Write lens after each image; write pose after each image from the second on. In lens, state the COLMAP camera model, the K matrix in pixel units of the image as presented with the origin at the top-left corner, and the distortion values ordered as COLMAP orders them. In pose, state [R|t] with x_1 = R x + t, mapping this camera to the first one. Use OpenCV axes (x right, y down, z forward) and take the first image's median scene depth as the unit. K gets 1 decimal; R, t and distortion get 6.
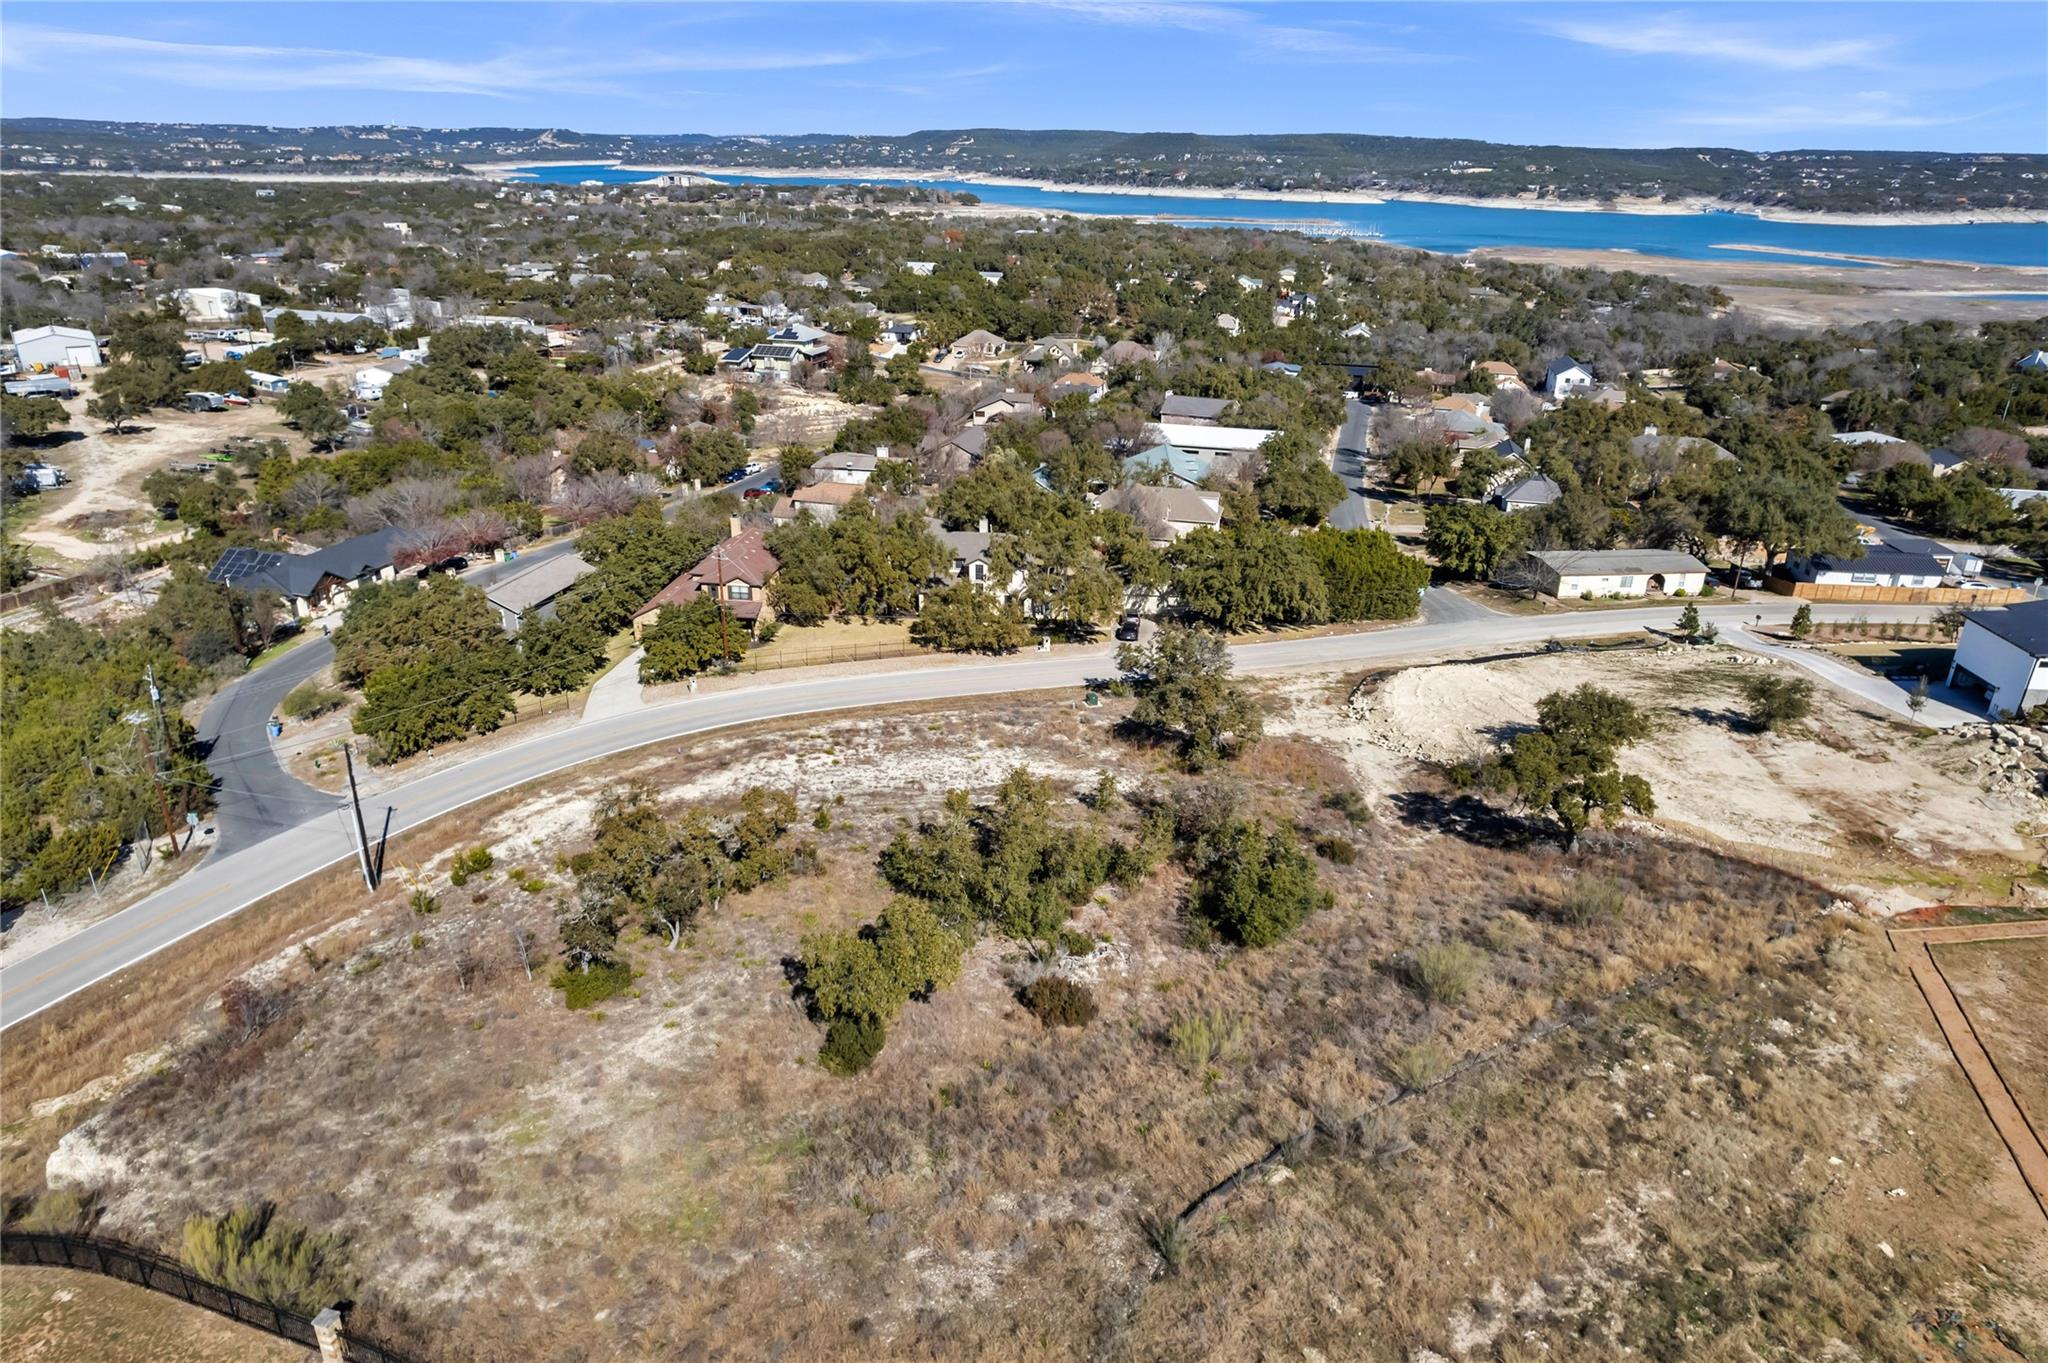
lens RADIAL K [[1317.7, 0, 1020.0], [0, 1317.7, 686.4], [0, 0, 1]] dist [-0.082346, 0.074919]
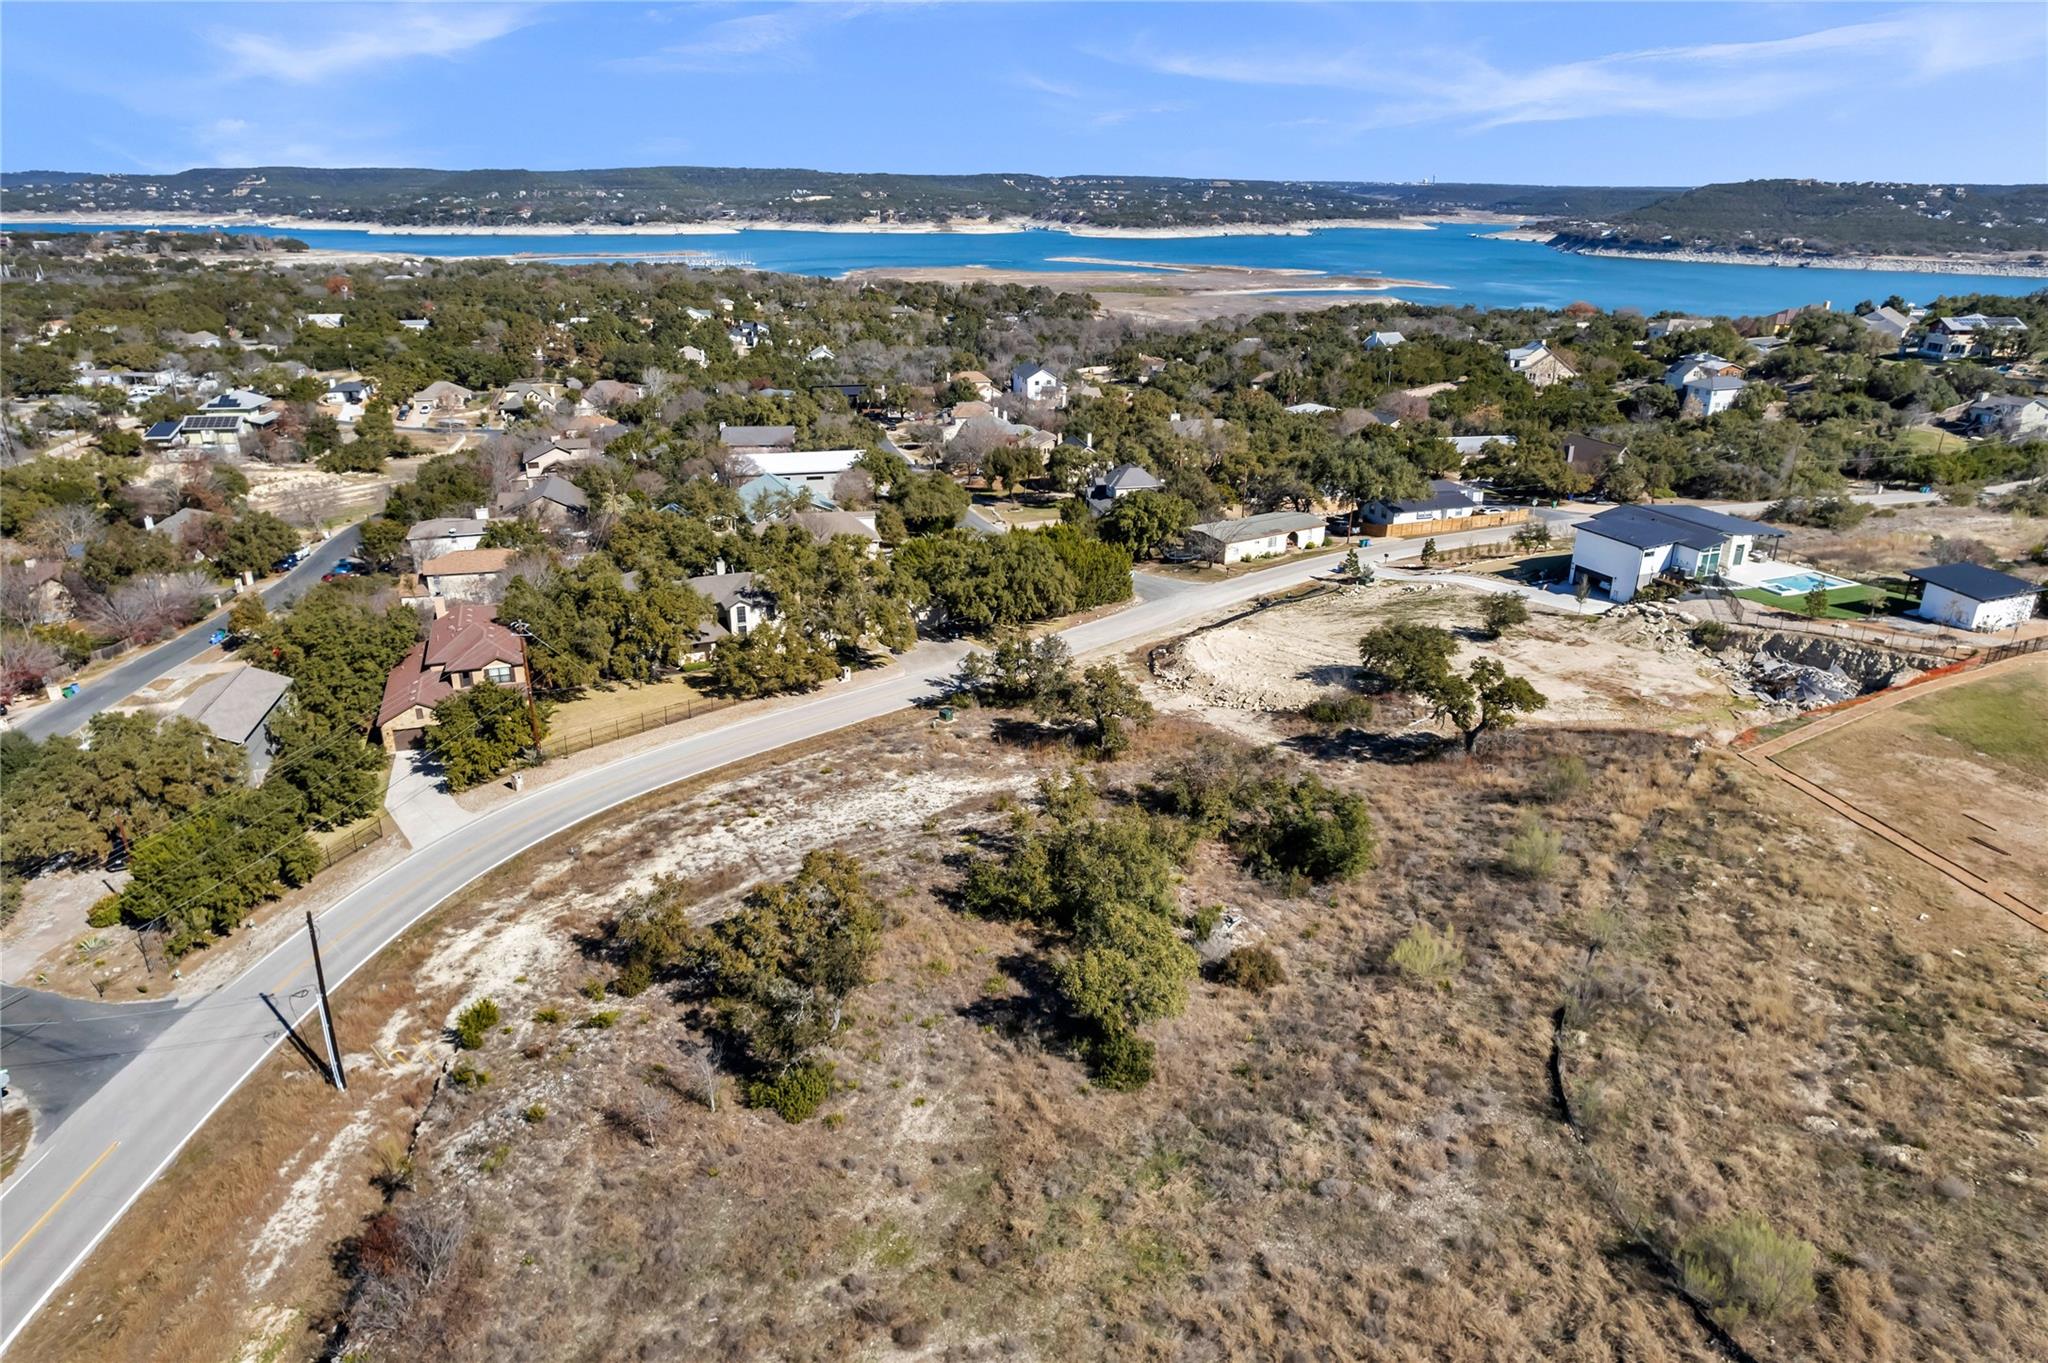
lens RADIAL K [[1317.7, 0, 1024.0], [0, 1317.7, 681.3], [0, 0, 1]] dist [-0.082346, 0.074919]
pose [[0.889201, -0.167823, 0.425626, -0.179525], [0.178623, 0.983807, 0.014740, -0.011417], [-0.421208, 0.062920, 0.904779, 0.036938]]
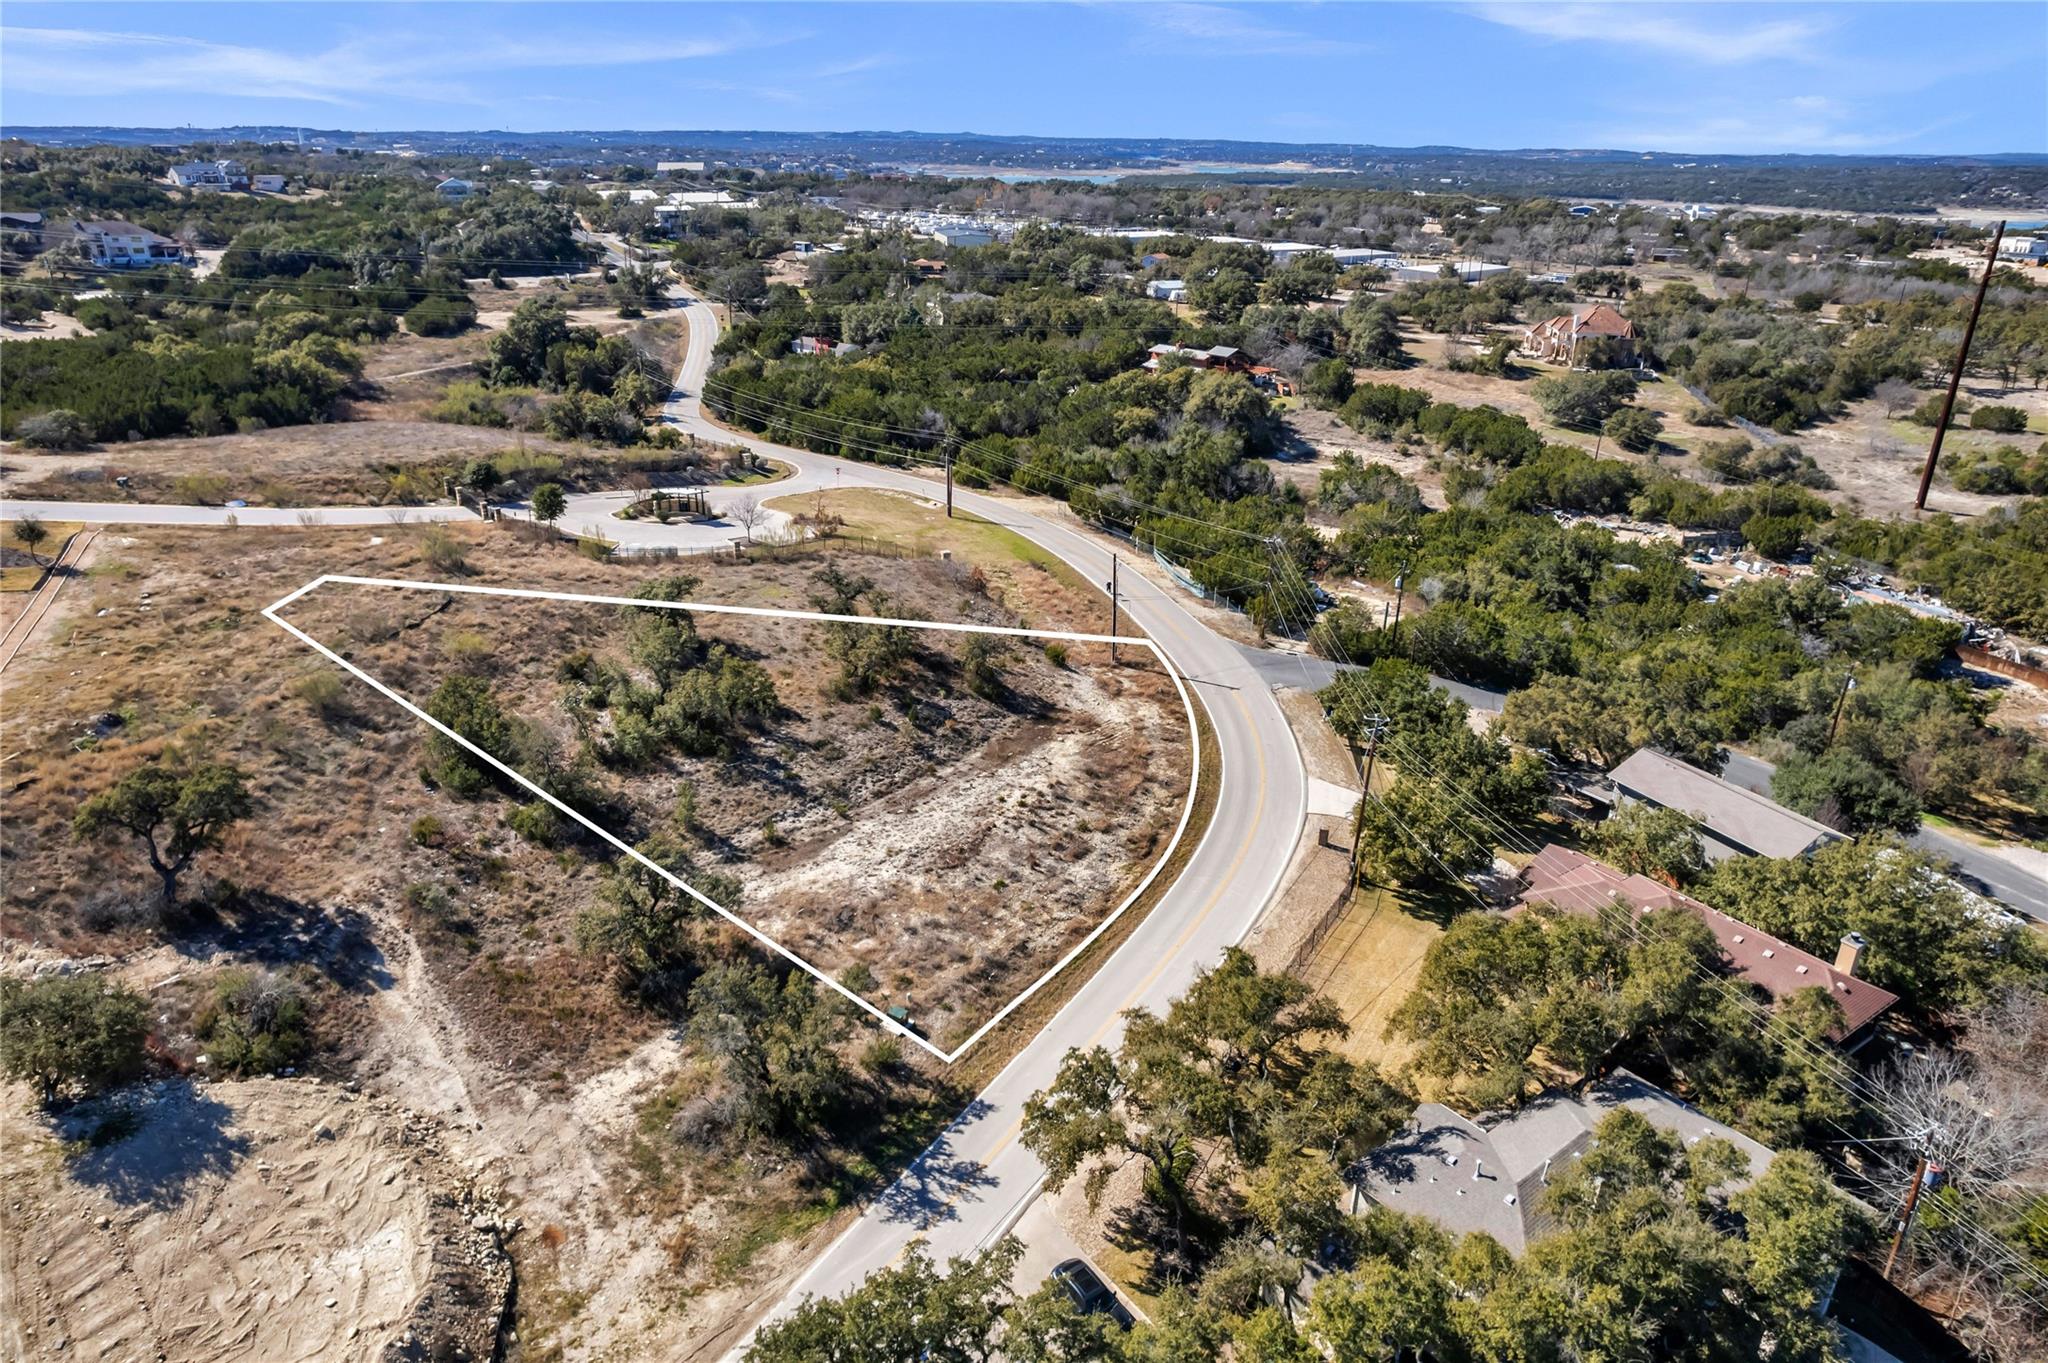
lens RADIAL K [[1317.7, 0, 1026.7], [0, 1317.7, 680.9], [0, 0, 1]] dist [-0.082346, 0.074919]
pose [[-0.742879, 0.237962, -0.625703, 0.209271], [-0.276267, 0.742397, 0.610347, -0.294937], [0.609760, 0.626275, -0.485770, 0.709705]]
